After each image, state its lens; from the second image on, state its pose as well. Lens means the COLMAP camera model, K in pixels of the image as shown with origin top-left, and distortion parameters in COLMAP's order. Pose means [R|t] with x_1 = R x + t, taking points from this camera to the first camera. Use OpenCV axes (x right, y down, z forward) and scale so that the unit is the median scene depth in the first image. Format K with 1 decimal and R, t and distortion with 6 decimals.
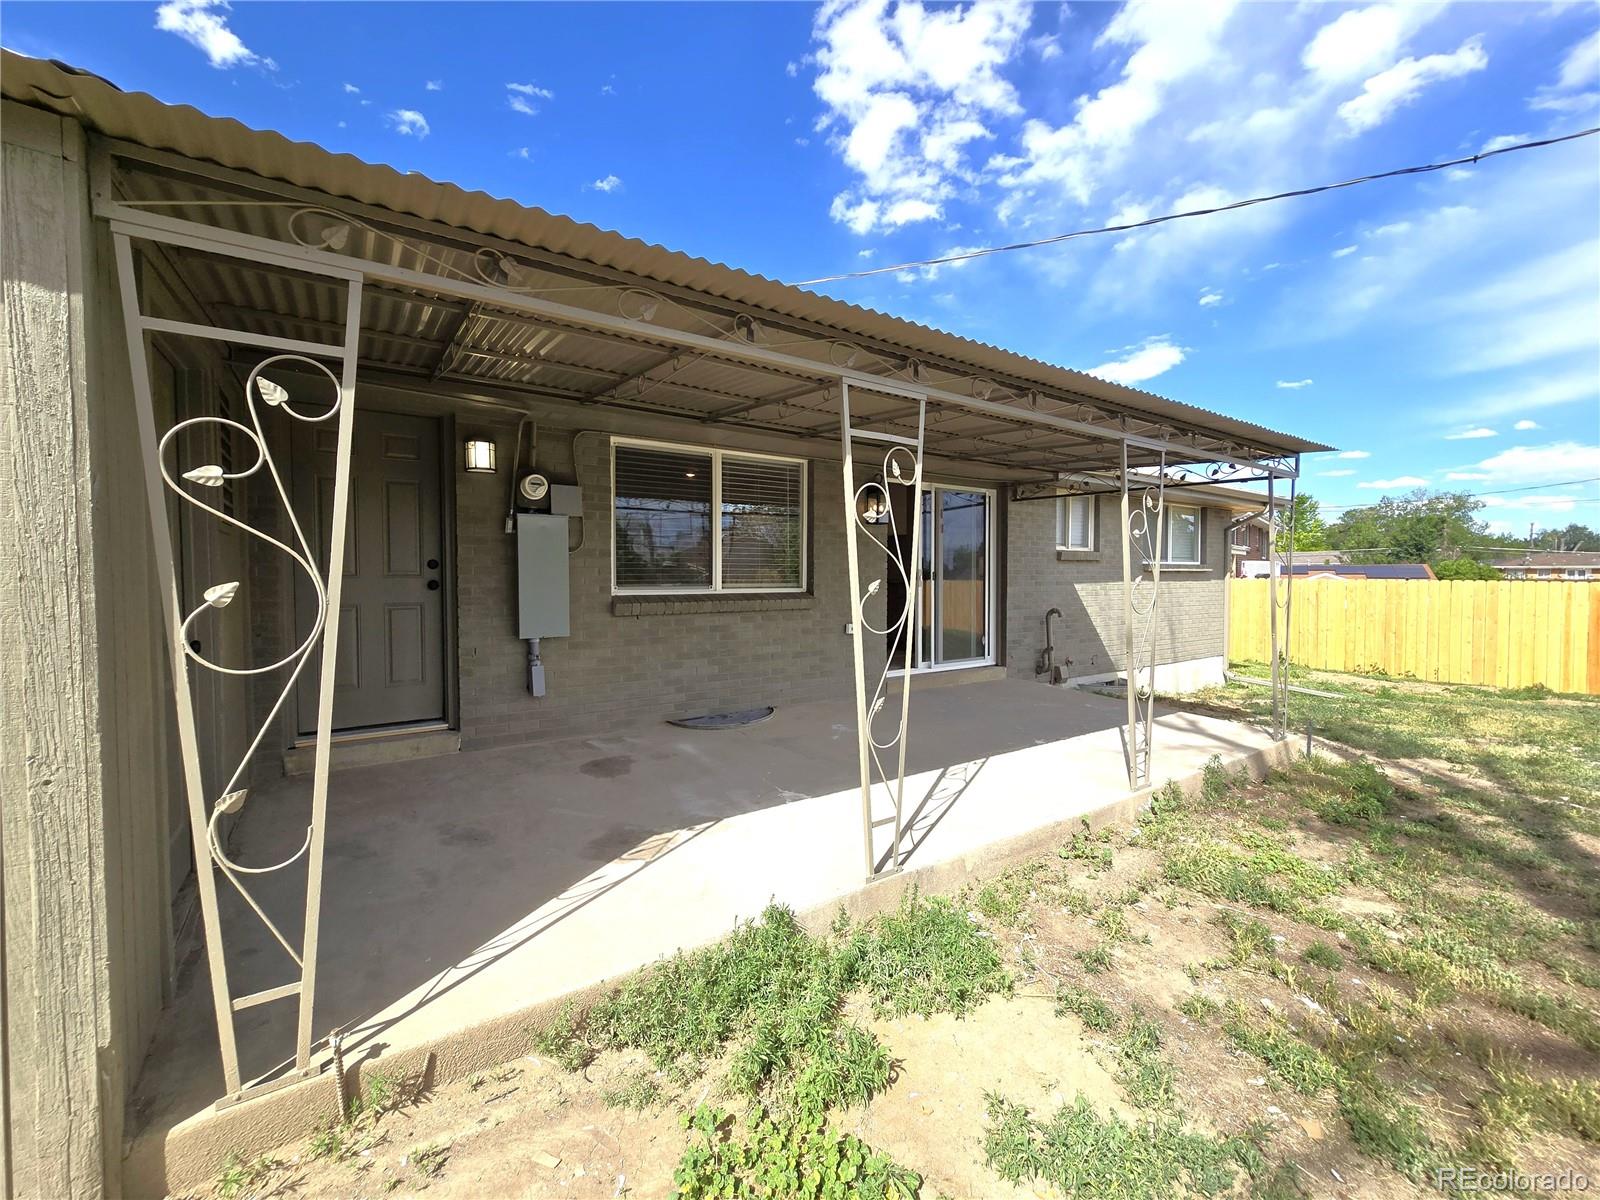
lens RADIAL K [[658.4, 0, 802.9], [0, 658.4, 589.3], [0, 0, 1]] dist [0.000294, 0.000148]
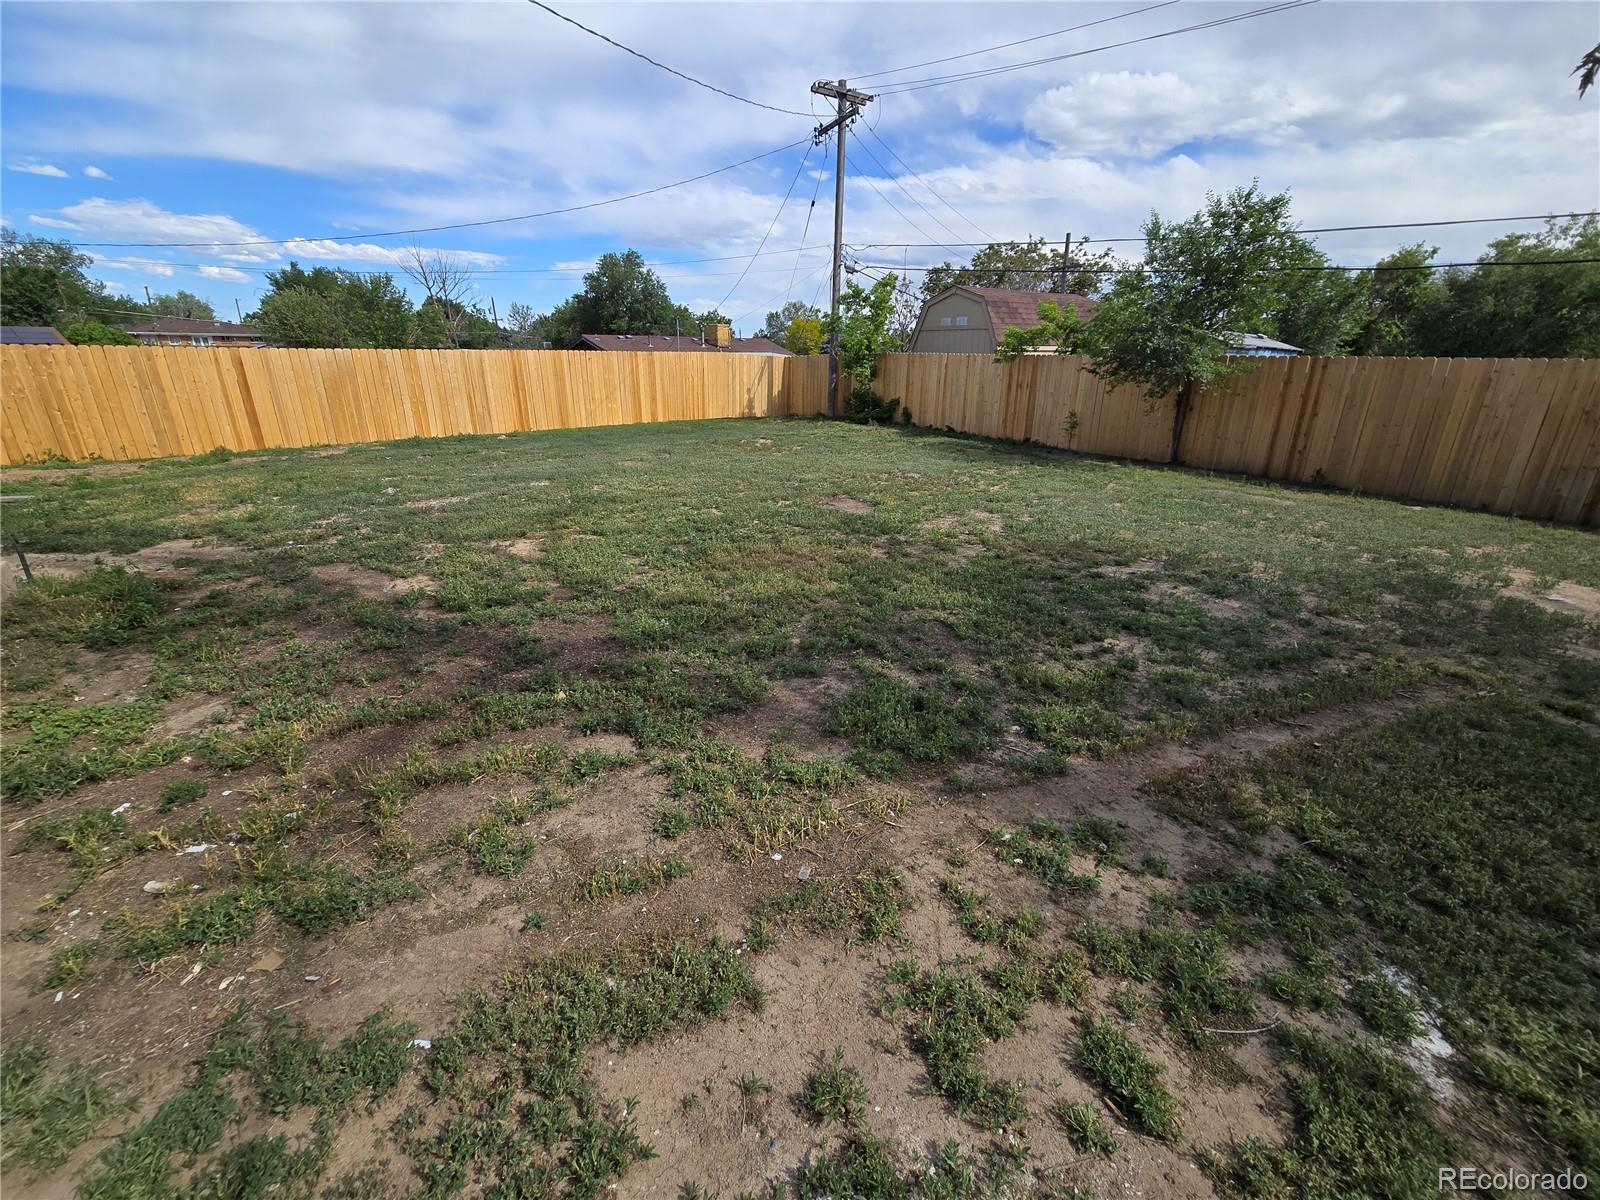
lens RADIAL K [[658.4, 0, 802.9], [0, 658.4, 589.3], [0, 0, 1]] dist [0.000294, 0.000148]
pose [[-0.002727, -0.344211, 0.938888, 0.037210], [0.012827, 0.938802, 0.344217, 0.006428], [-0.999914, 0.012982, 0.001855, 0.113182]]
